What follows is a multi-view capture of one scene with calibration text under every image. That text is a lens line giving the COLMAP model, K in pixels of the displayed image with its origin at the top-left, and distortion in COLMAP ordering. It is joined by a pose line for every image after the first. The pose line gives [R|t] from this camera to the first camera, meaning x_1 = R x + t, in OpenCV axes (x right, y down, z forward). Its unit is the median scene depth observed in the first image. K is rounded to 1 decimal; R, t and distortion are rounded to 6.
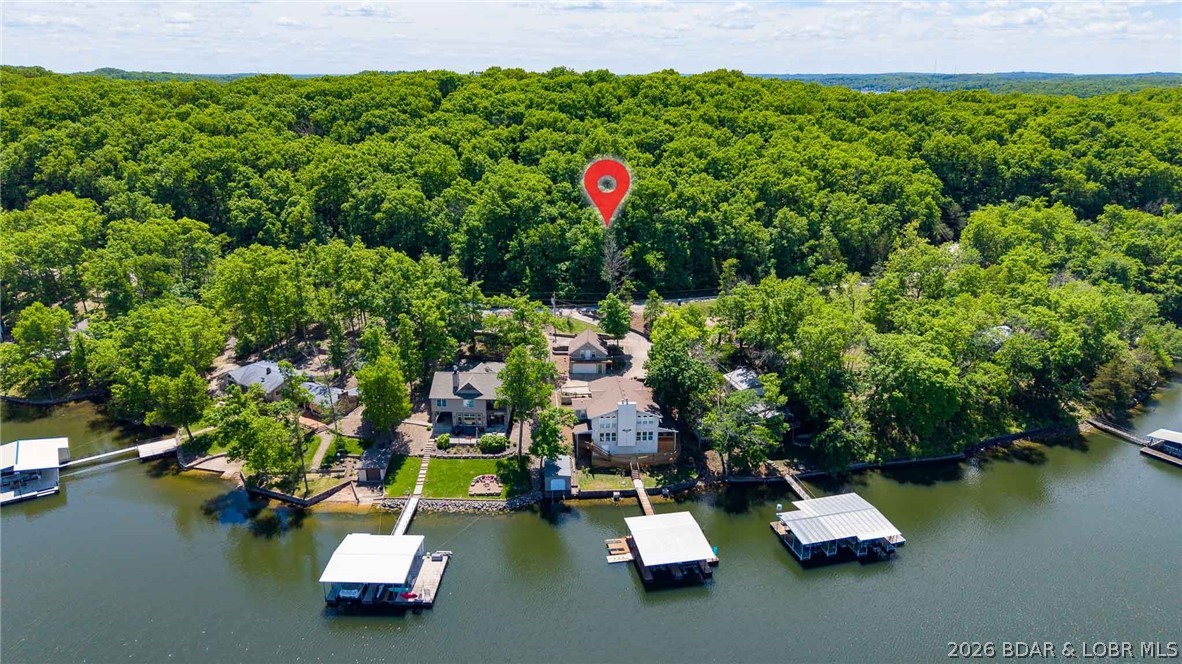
lens RADIAL K [[777.1, 0, 596.4], [0, 777.1, 328.4], [0, 0, 1]] dist [0.007610, -0.001839]
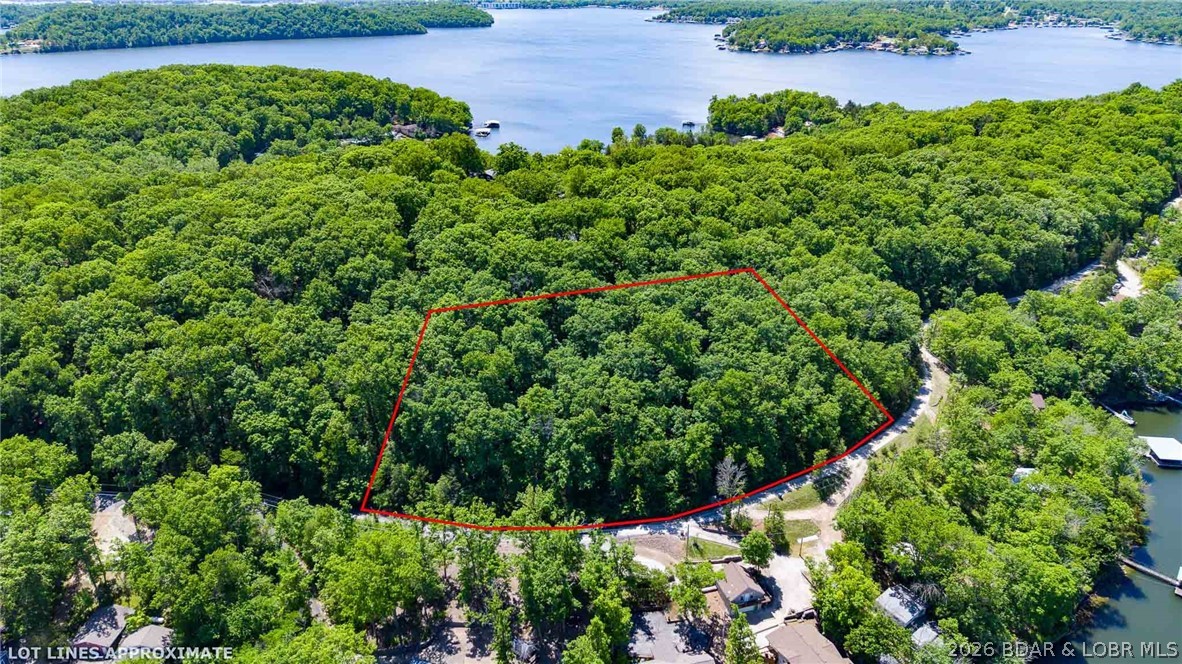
lens RADIAL K [[777.1, 0, 596.4], [0, 777.1, 328.4], [0, 0, 1]] dist [0.007610, -0.001839]
pose [[0.954086, -0.123206, 0.273019, -0.307481], [0.094421, 0.988725, 0.116223, -0.317932], [-0.284260, -0.085108, 0.954962, 0.065208]]
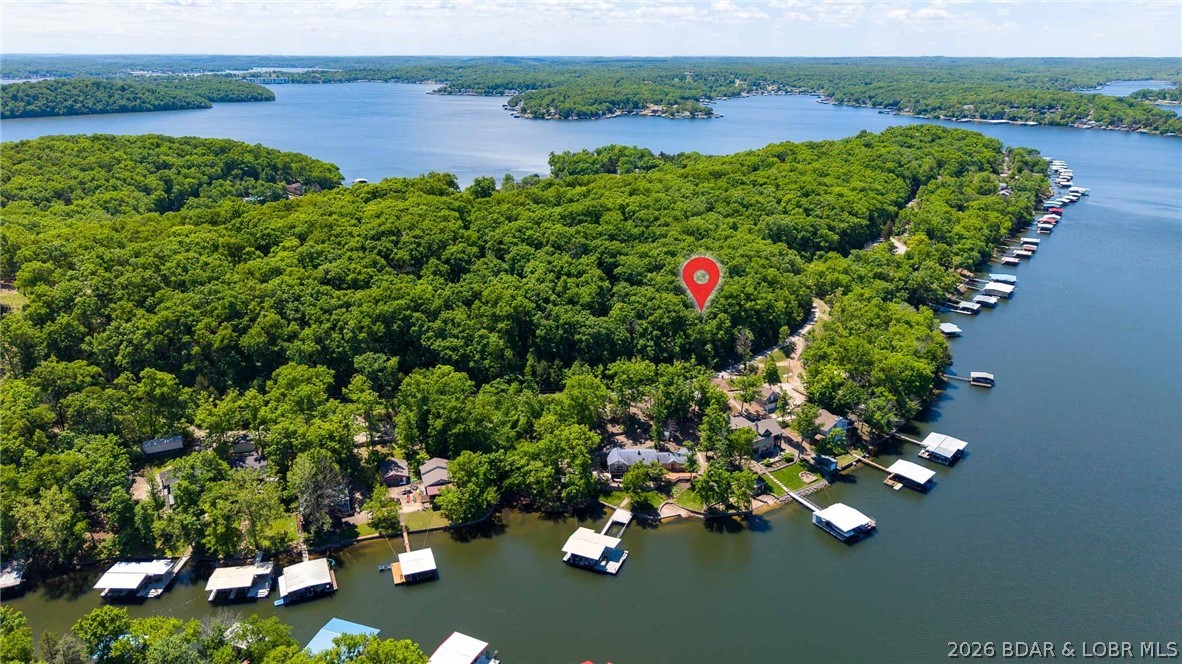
lens RADIAL K [[772.3, 0, 591.0], [0, 772.3, 332.0], [0, 0, 1]] dist [0.040942, -0.045181]
pose [[0.828265, -0.187830, 0.527917, -0.894281], [0.175308, 0.981710, 0.074242, -0.224574], [-0.532207, 0.031056, 0.846045, -0.215344]]
